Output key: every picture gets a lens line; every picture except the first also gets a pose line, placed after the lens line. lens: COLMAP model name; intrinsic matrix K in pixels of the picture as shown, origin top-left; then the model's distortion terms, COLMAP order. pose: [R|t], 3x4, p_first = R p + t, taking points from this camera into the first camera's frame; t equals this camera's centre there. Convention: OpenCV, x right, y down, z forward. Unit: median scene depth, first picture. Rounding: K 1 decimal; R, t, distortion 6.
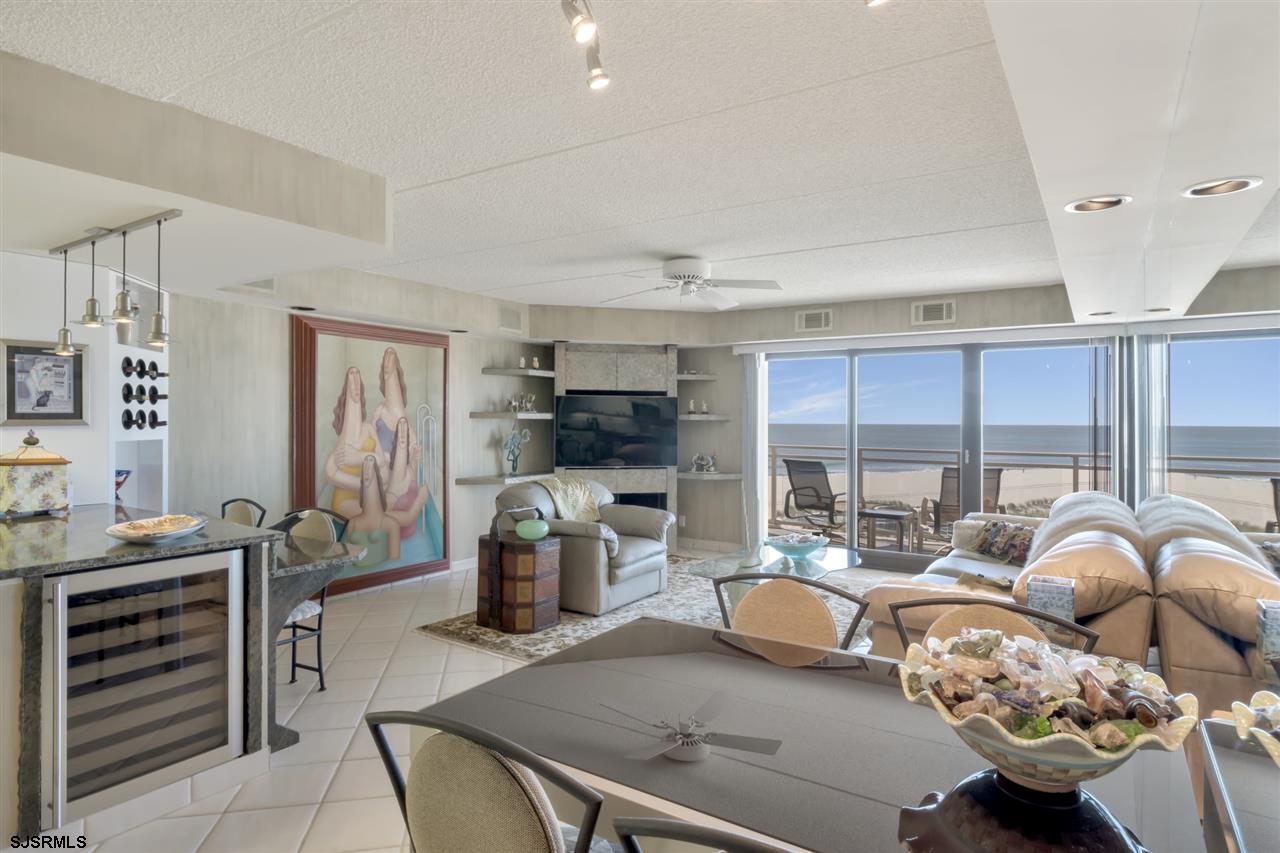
lens RADIAL K [[705.5, 0, 655.4], [0, 705.5, 417.6], [0, 0, 1]] dist [0.002692, -0.002556]
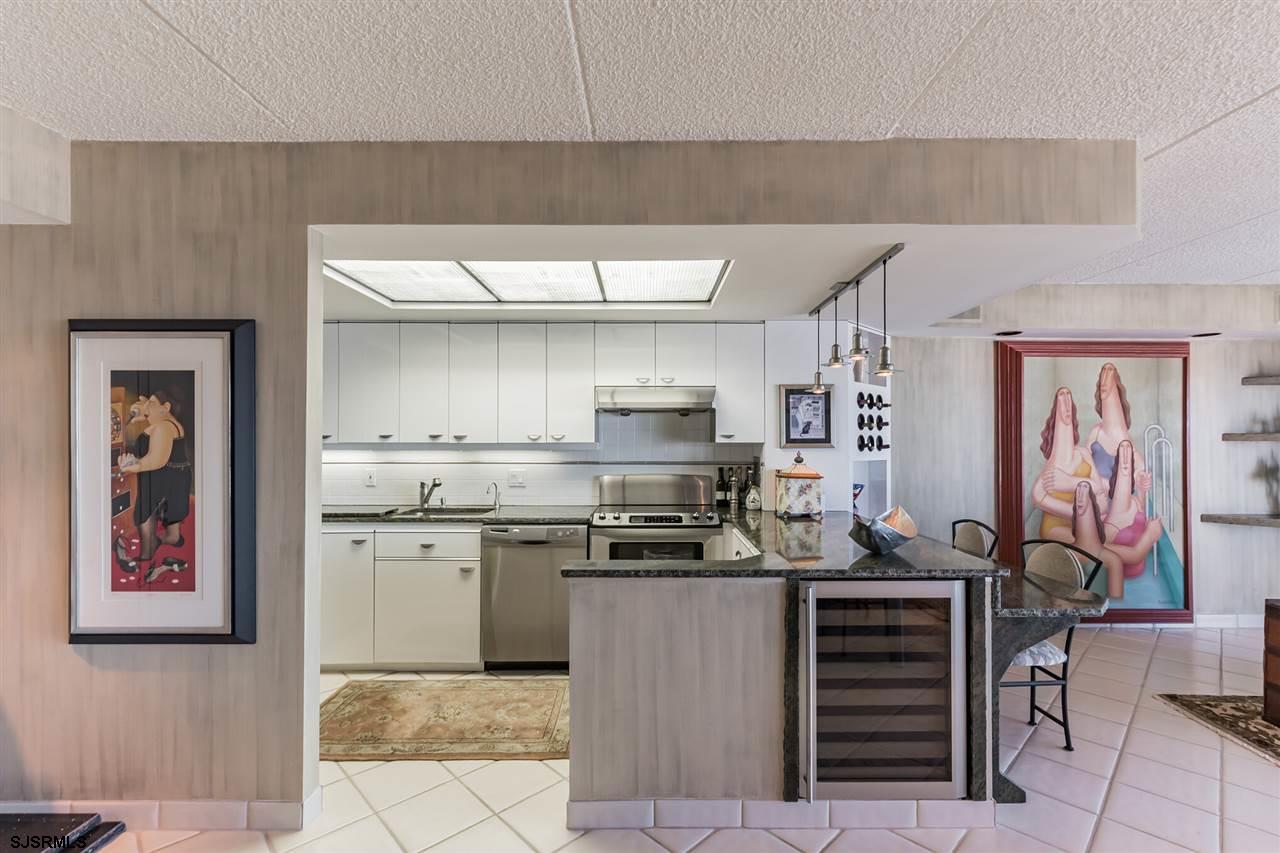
lens RADIAL K [[577.5, 0, 647.1], [0, 577.5, 438.3], [0, 0, 1]] dist [-0.002002, -0.000484]
pose [[0.541930, -0.006859, -0.840396, -0.090962], [0.003906, 0.999976, -0.005642, -0.001441], [0.840415, -0.000225, 0.541944, 0.123005]]
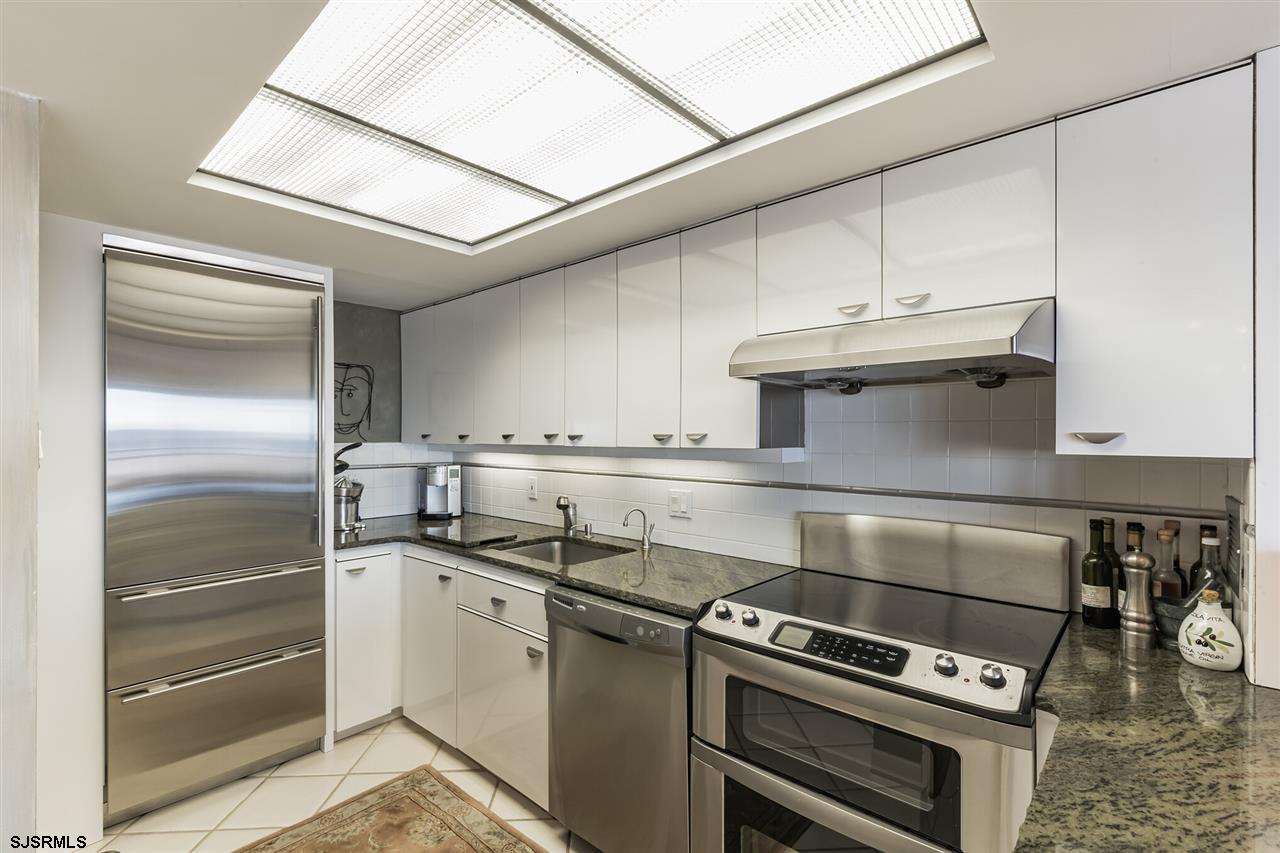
lens RADIAL K [[562.6, 0, 641.1], [0, 562.6, 437.3], [0, 0, 1]] dist [0.000175, -0.000091]
pose [[-0.141441, -0.005069, -0.989934, -0.410721], [-0.002246, 0.999986, -0.004800, -0.006390], [0.989944, 0.001545, -0.141451, 0.476766]]
